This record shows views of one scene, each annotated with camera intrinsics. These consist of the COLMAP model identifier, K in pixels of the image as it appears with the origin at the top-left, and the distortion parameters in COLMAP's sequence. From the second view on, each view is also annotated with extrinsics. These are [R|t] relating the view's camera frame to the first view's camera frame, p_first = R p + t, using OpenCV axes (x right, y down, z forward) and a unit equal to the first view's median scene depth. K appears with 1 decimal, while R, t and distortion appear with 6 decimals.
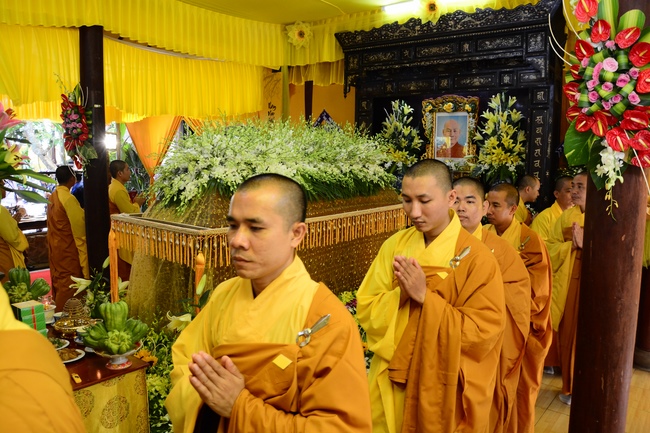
lens RADIAL K [[506.3, 0, 322.8], [0, 506.3, 220.0], [0, 0, 1]] dist [-0.162397, 0.126253]
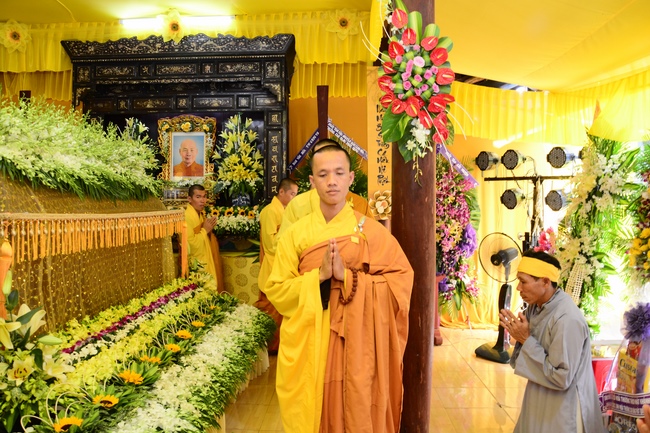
lens RADIAL K [[506.3, 0, 322.8], [0, 506.3, 220.0], [0, 0, 1]] dist [-0.162397, 0.126253]
pose [[0.803280, -0.022335, 0.595183, -0.143330], [0.078894, 0.994481, -0.069160, 0.059926], [-0.590353, 0.102511, 0.800609, 0.040774]]
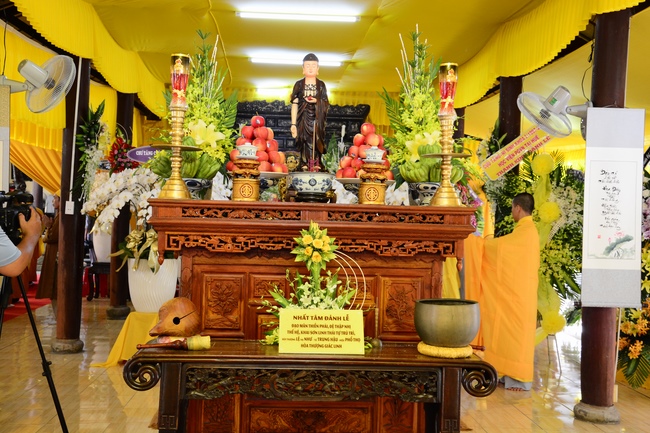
lens RADIAL K [[830.1, 0, 325.0], [0, 830.1, 216.5], [0, 0, 1]] dist [0.081517, 0.030157]
pose [[0.743315, 0.009921, 0.668869, -1.451531], [0.059662, 0.994922, -0.081059, 0.167927], [-0.666276, 0.100158, 0.738948, -0.979156]]
